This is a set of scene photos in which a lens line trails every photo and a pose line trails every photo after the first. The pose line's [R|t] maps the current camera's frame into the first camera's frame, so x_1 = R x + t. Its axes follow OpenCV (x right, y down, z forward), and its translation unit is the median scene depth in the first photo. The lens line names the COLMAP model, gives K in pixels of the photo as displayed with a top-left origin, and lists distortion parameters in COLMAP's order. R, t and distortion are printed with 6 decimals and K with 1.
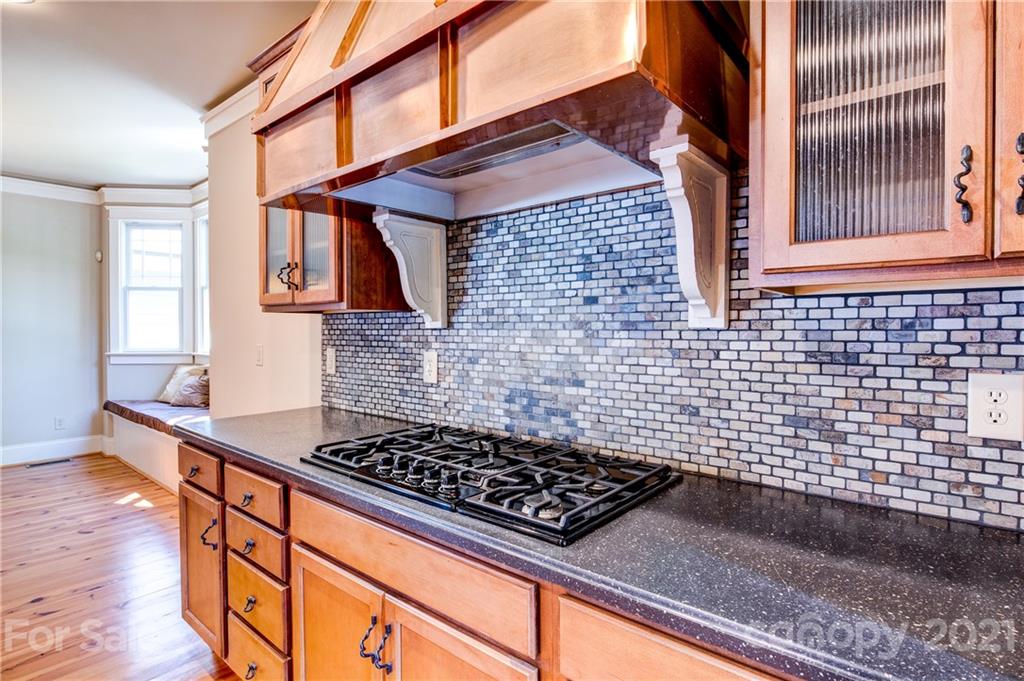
lens RADIAL K [[518.1, 0, 511.7], [0, 518.1, 339.4], [0, 0, 1]] dist [-0.001817, -0.002951]
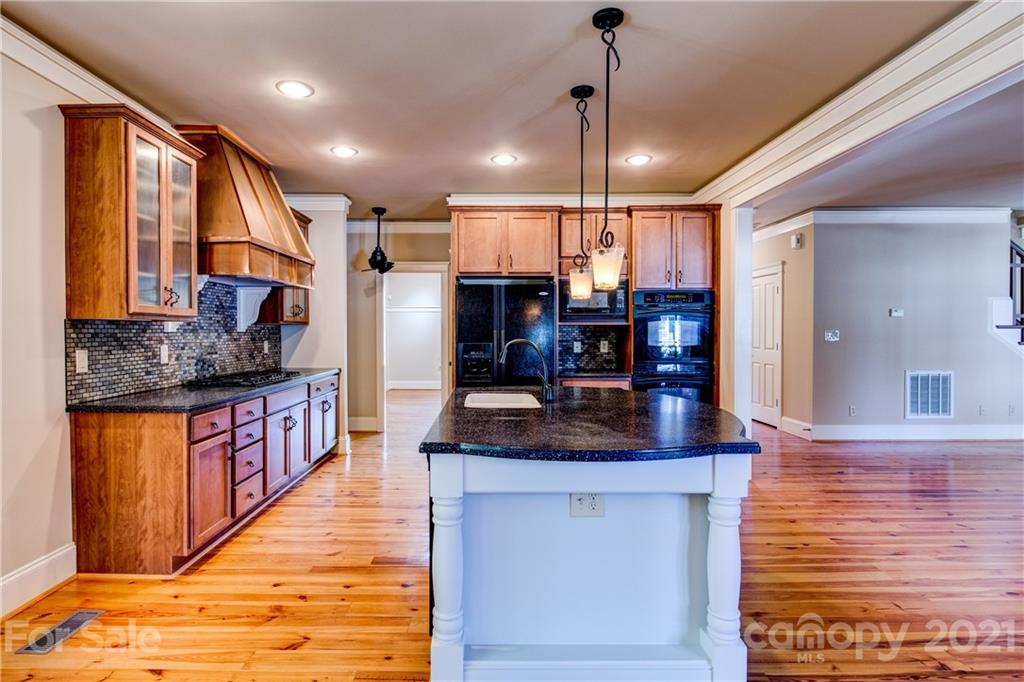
lens RADIAL K [[518.1, 0, 487.2], [0, 518.1, 339.9], [0, 0, 1]] dist [-0.001817, -0.002951]
pose [[-0.647023, -0.015440, 0.762314, -2.370449], [0.009993, 0.999537, 0.028726, -0.037160], [-0.762405, 0.026204, -0.646569, 1.406361]]
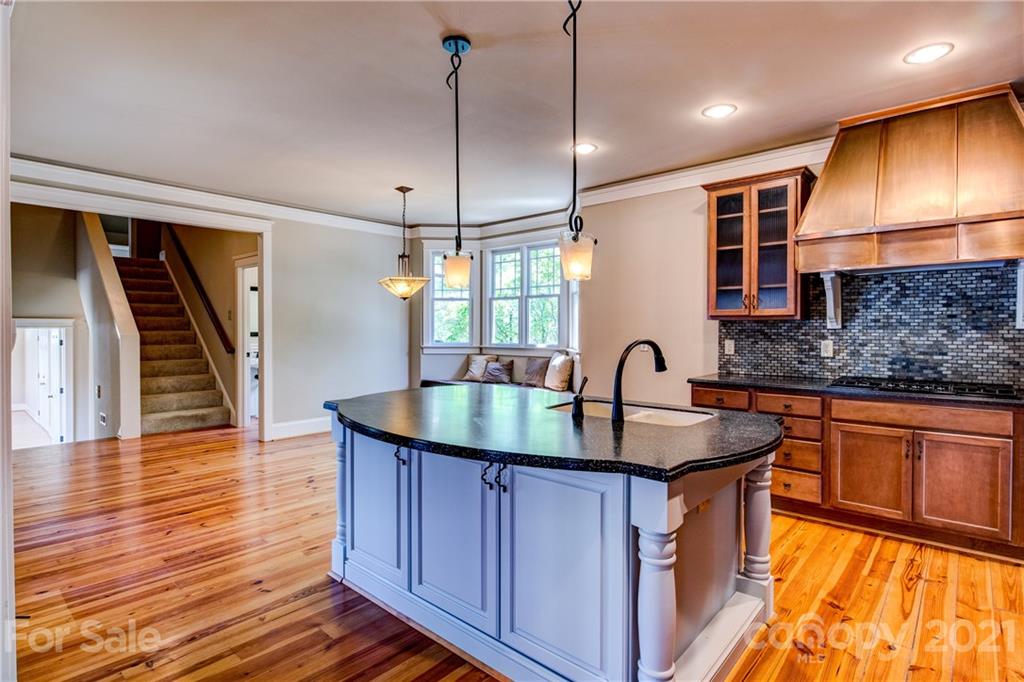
lens RADIAL K [[518.1, 0, 510.4], [0, 518.1, 336.9], [0, 0, 1]] dist [-0.001817, -0.002951]
pose [[0.999554, -0.000169, -0.029853, -1.397574], [0.000111, 0.999998, -0.001935, 0.013986], [0.029853, 0.001931, 0.999552, -1.062732]]
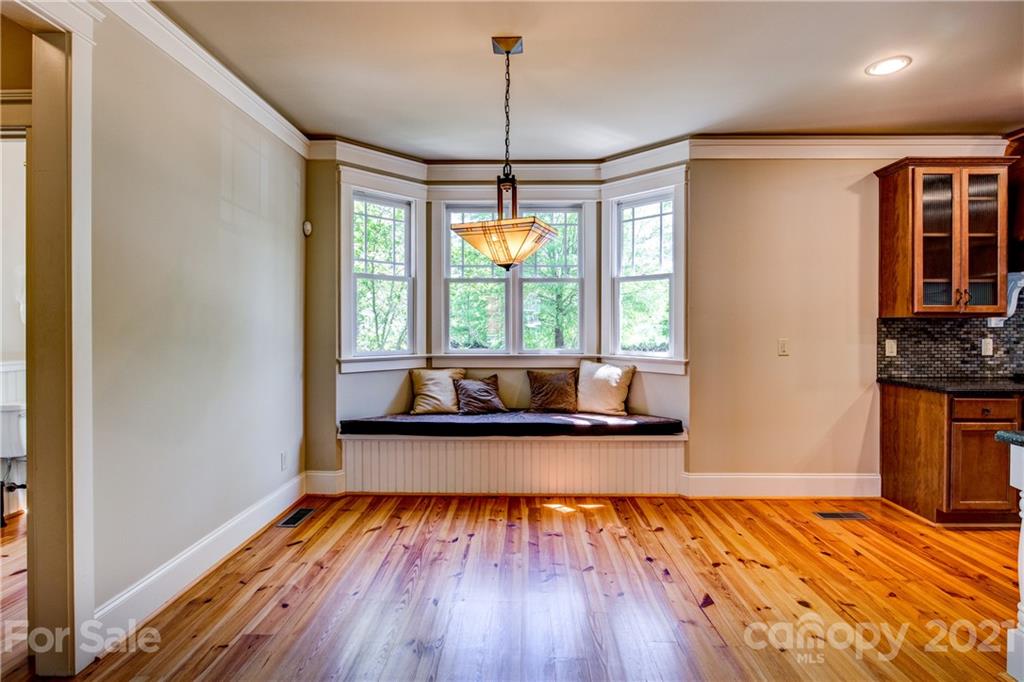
lens RADIAL K [[518.1, 0, 514.3], [0, 518.1, 327.2], [0, 0, 1]] dist [-0.001817, -0.002951]
pose [[0.771224, -0.005254, 0.636542, -2.968787], [0.012904, 0.999889, -0.007382, -0.031670], [-0.636433, 0.013907, 0.771206, 0.691836]]
